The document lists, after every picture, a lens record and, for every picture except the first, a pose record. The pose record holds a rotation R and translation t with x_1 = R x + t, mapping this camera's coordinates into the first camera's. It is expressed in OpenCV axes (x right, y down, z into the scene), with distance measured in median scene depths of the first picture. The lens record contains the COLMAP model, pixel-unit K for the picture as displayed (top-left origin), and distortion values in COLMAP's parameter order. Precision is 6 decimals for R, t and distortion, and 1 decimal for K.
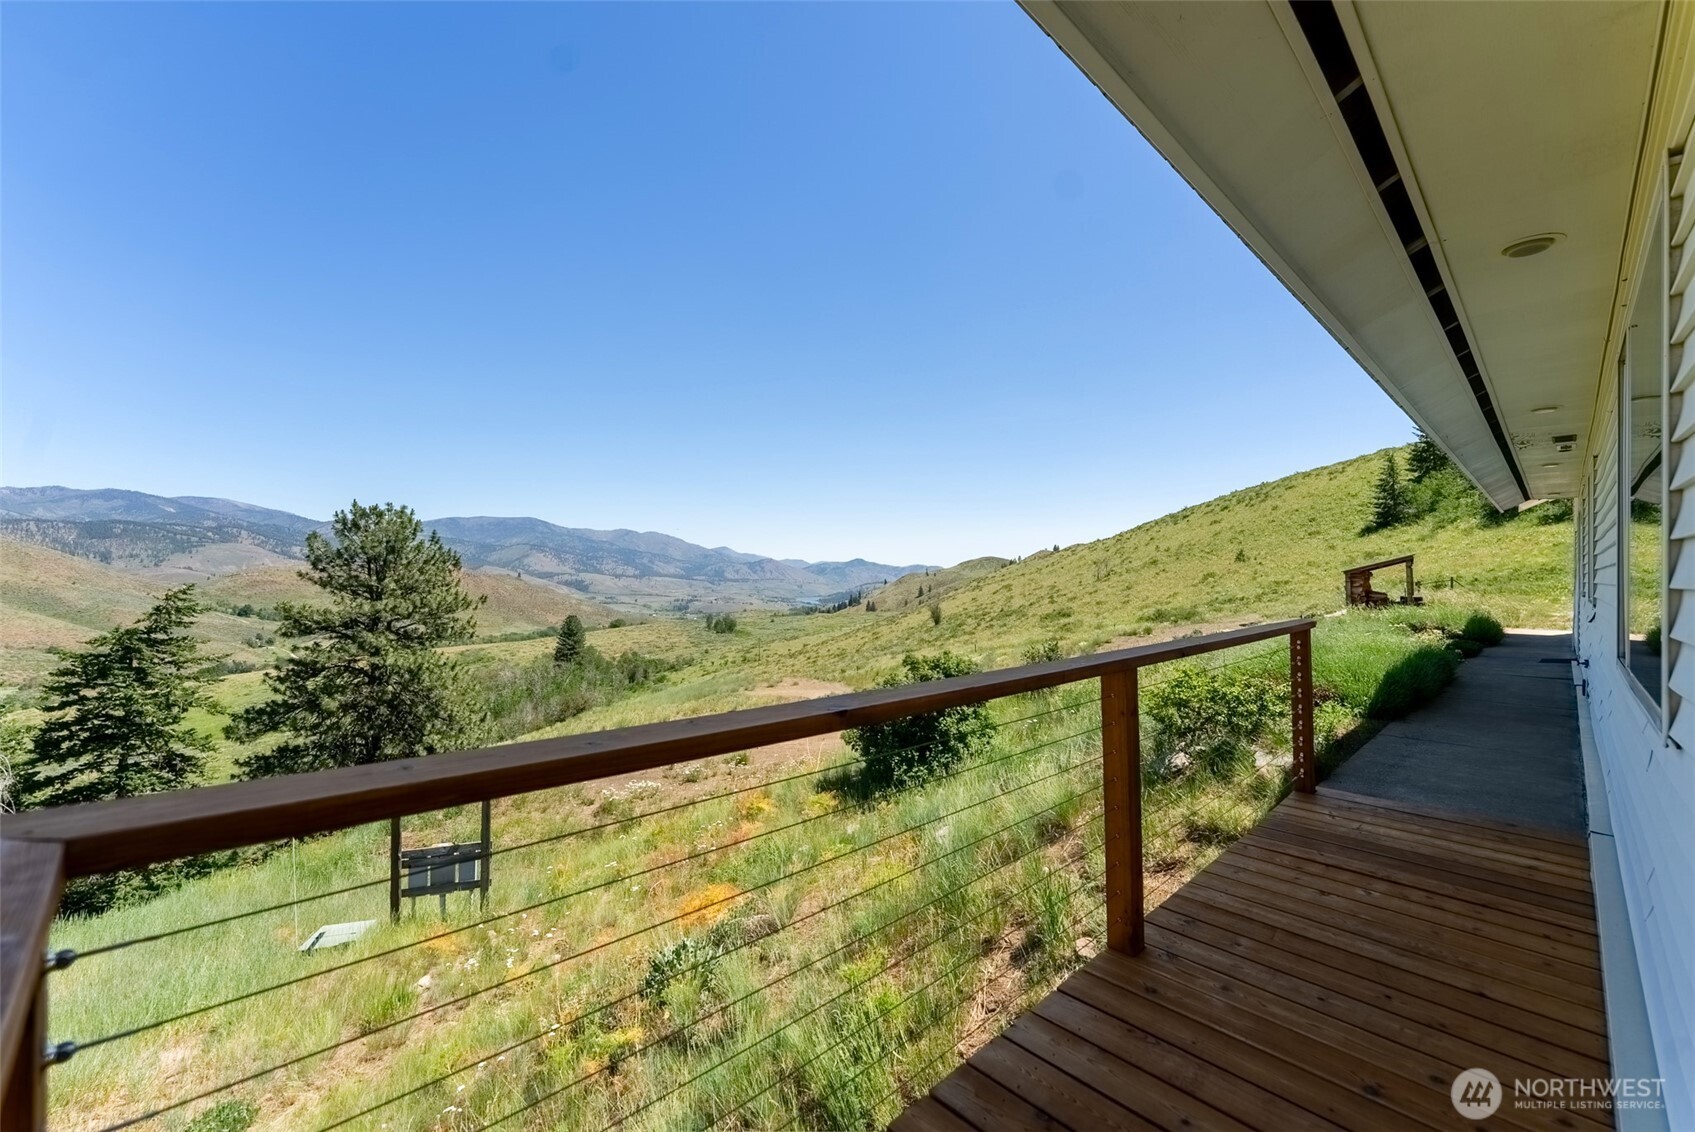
lens RADIAL K [[677.7, 0, 845.1], [0, 677.7, 578.0], [0, 0, 1]] dist [0.003751, -0.002825]
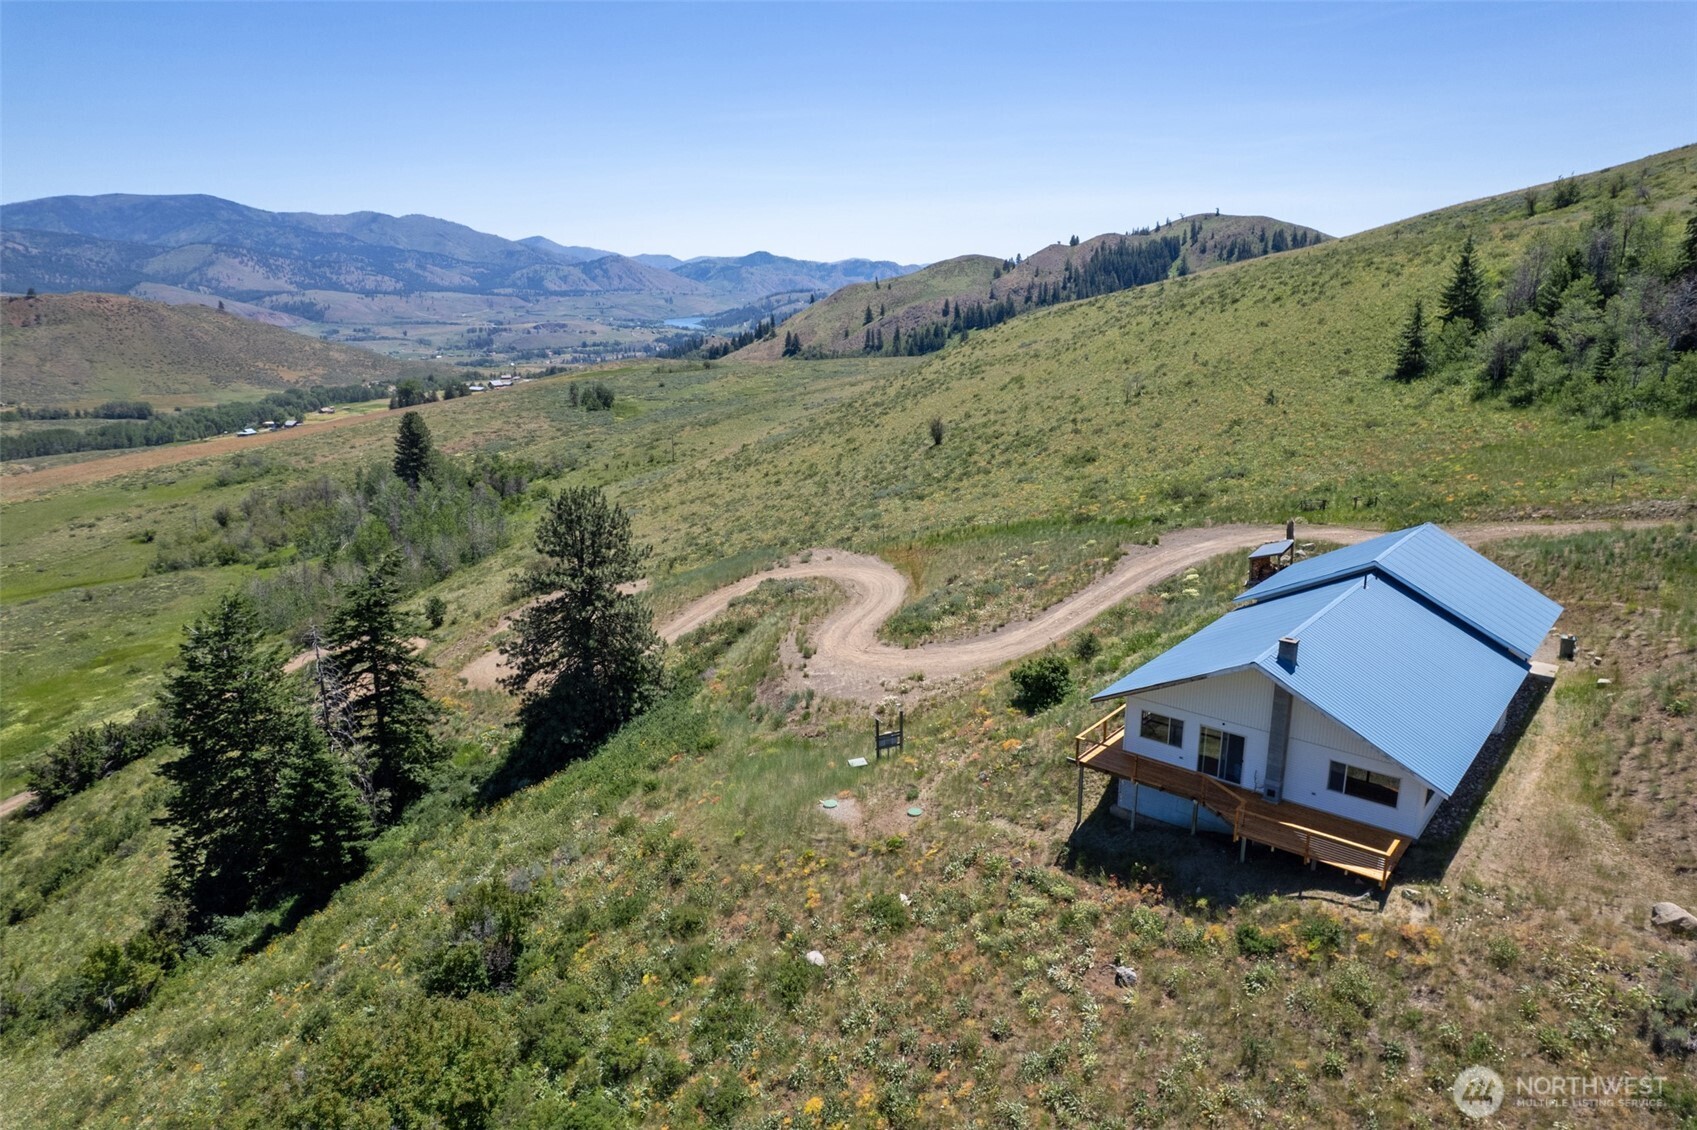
lens RADIAL K [[1060.5, 0, 845.1], [0, 1060.5, 557.9], [0, 0, 1]] dist [-0.073891, 0.057330]
pose [[0.995146, -0.044610, 0.087714, -0.036169], [0.020888, 0.966791, 0.254714, -0.047322], [-0.096164, -0.251645, 0.963030, -0.100388]]
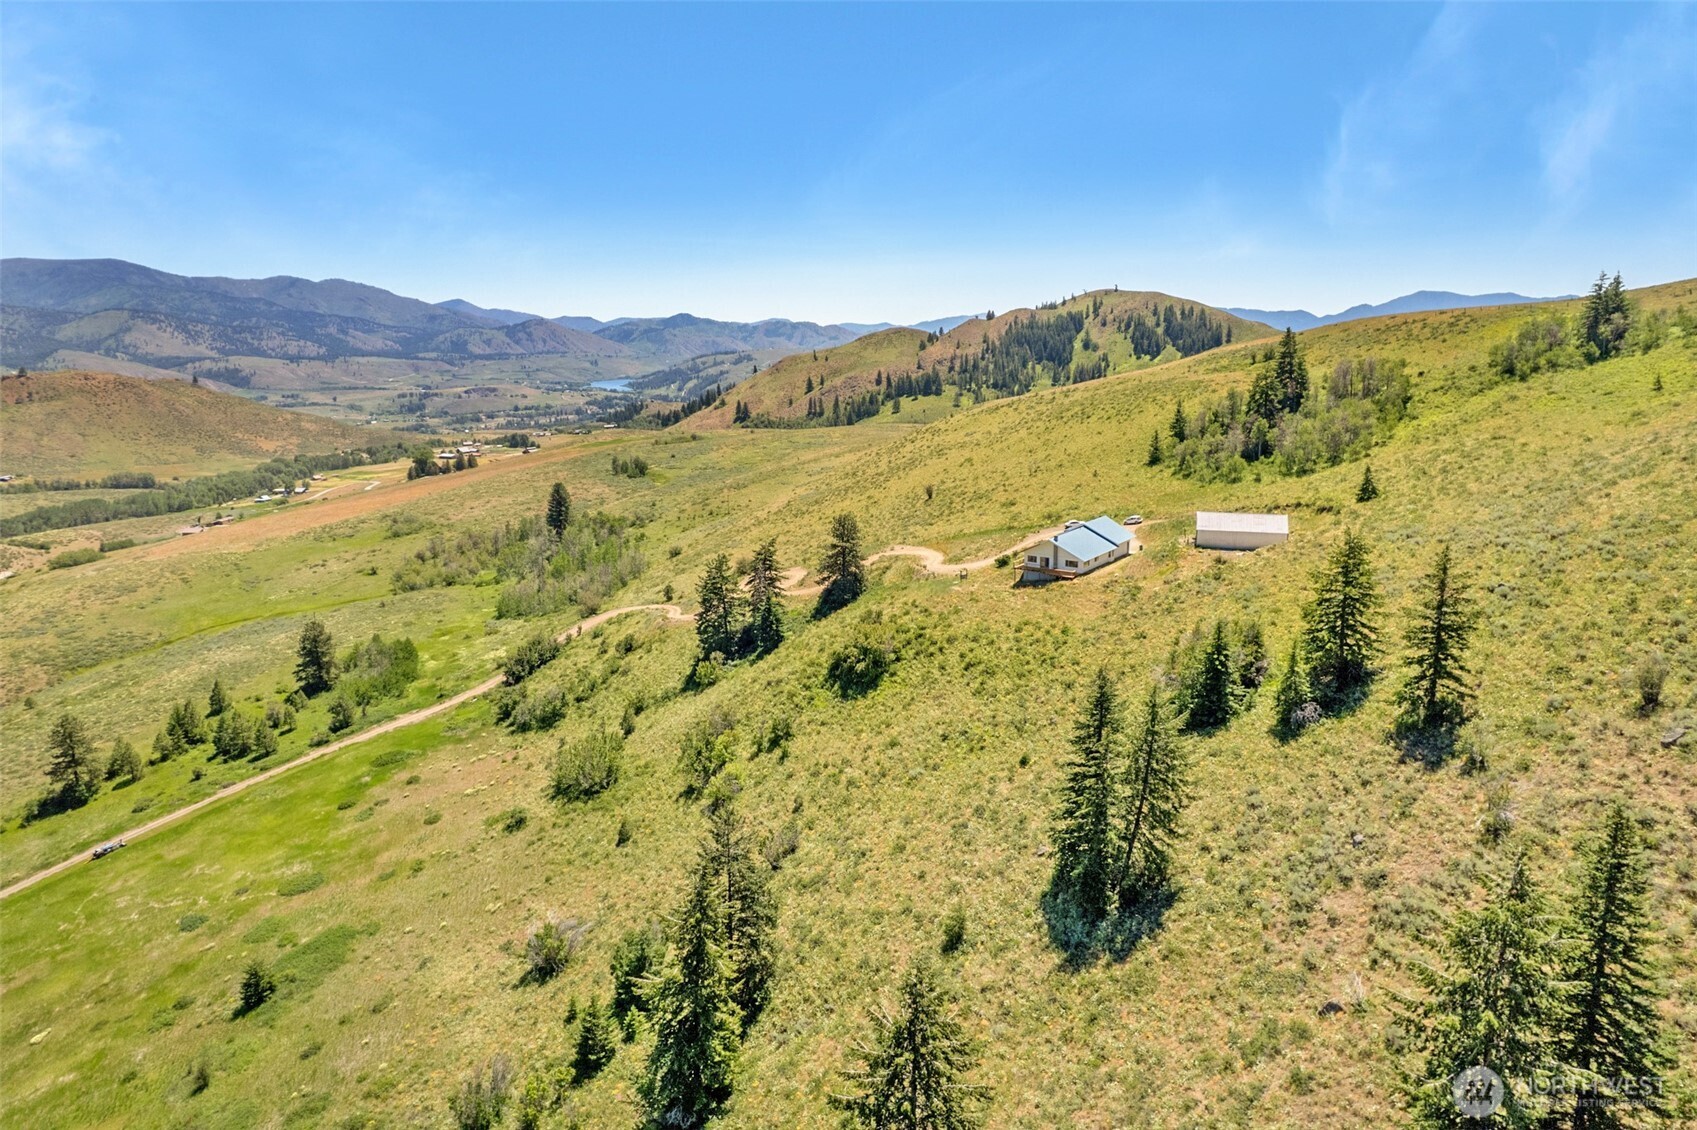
lens RADIAL K [[1060.5, 0, 844.2], [0, 1060.5, 569.1], [0, 0, 1]] dist [-0.073891, 0.057330]
pose [[0.985091, -0.062638, 0.160224, -0.164174], [0.027115, 0.976250, 0.214944, -0.107315], [-0.169882, -0.207395, 0.963394, -0.474774]]
